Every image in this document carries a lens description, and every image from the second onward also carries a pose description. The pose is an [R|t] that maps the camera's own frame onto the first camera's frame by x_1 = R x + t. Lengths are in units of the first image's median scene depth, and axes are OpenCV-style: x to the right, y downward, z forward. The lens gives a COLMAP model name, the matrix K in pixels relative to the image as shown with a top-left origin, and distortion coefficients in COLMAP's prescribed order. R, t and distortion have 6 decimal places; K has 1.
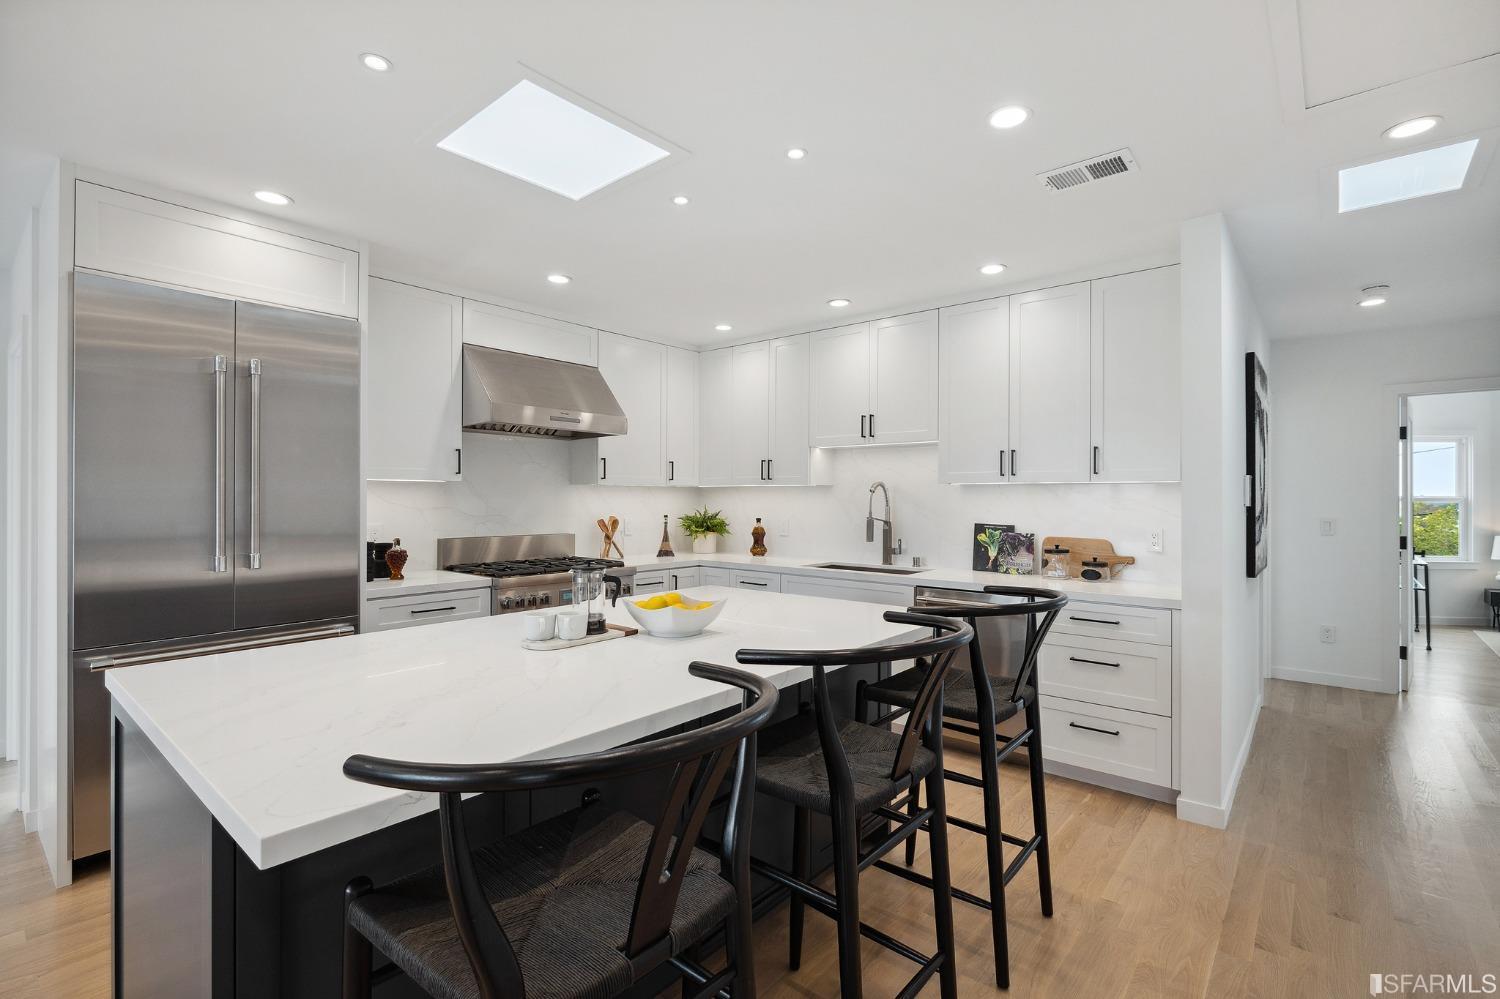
lens RADIAL K [[694.1, 0, 733.3], [0, 694.1, 499.3], [0, 0, 1]] dist [0.003336, -0.001186]
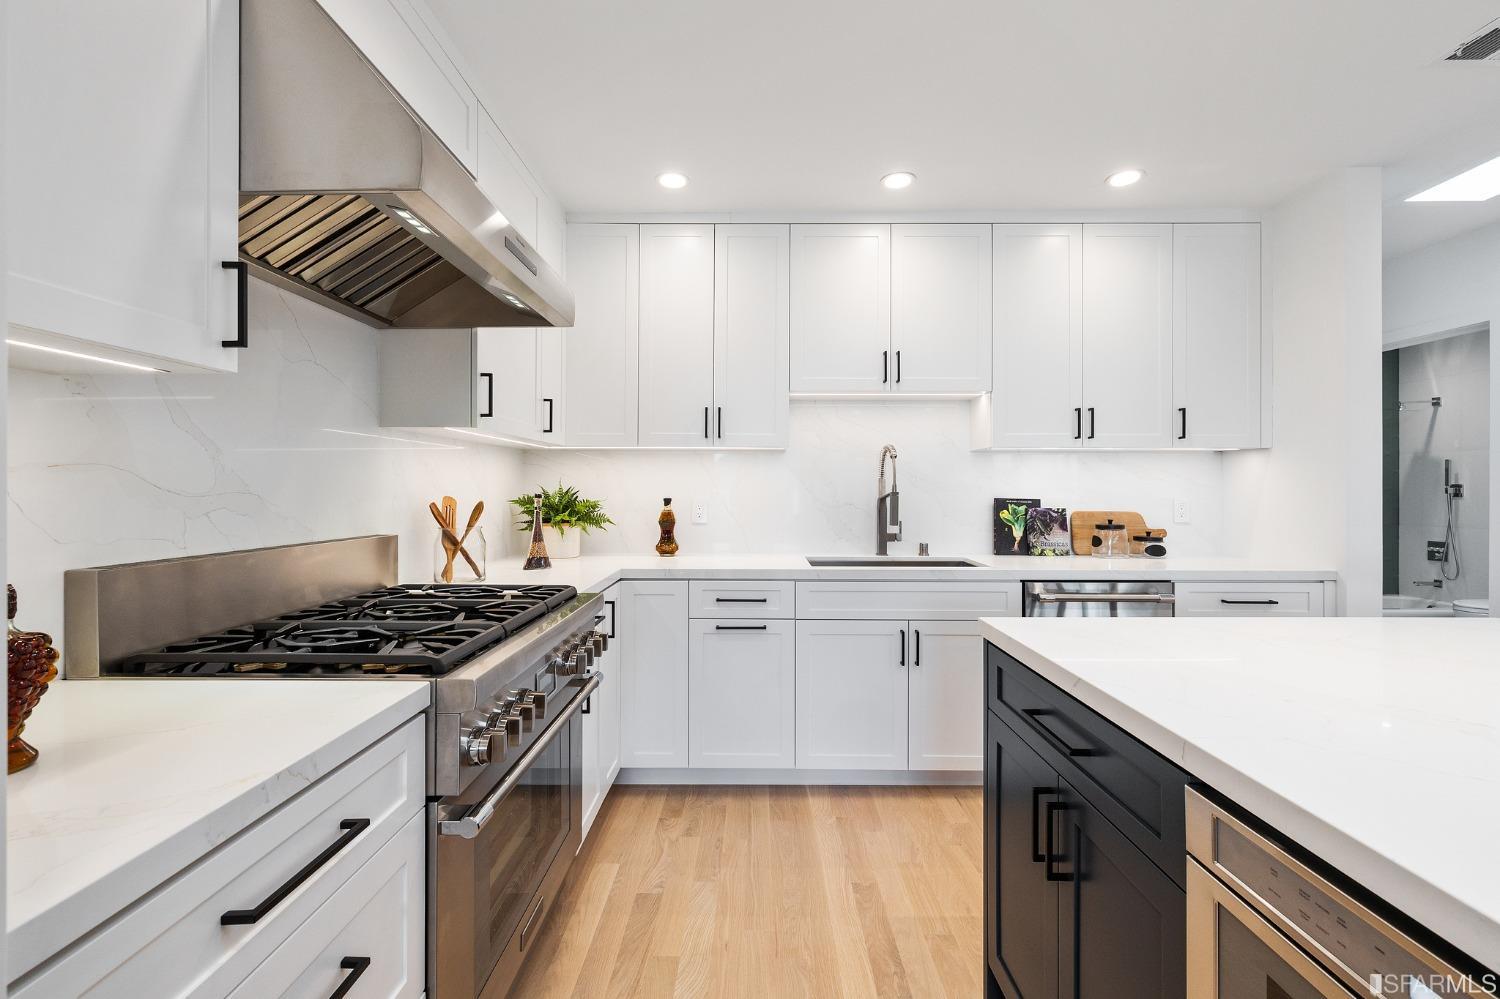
lens RADIAL K [[665.3, 0, 790.8], [0, 665.3, 492.3], [0, 0, 1]] dist [-0.024794, -0.002997]
pose [[0.761330, -0.006853, 0.648328, -0.362651], [0.001480, 0.999960, 0.008832, 0.021255], [-0.648363, -0.005764, 0.761310, 0.578620]]
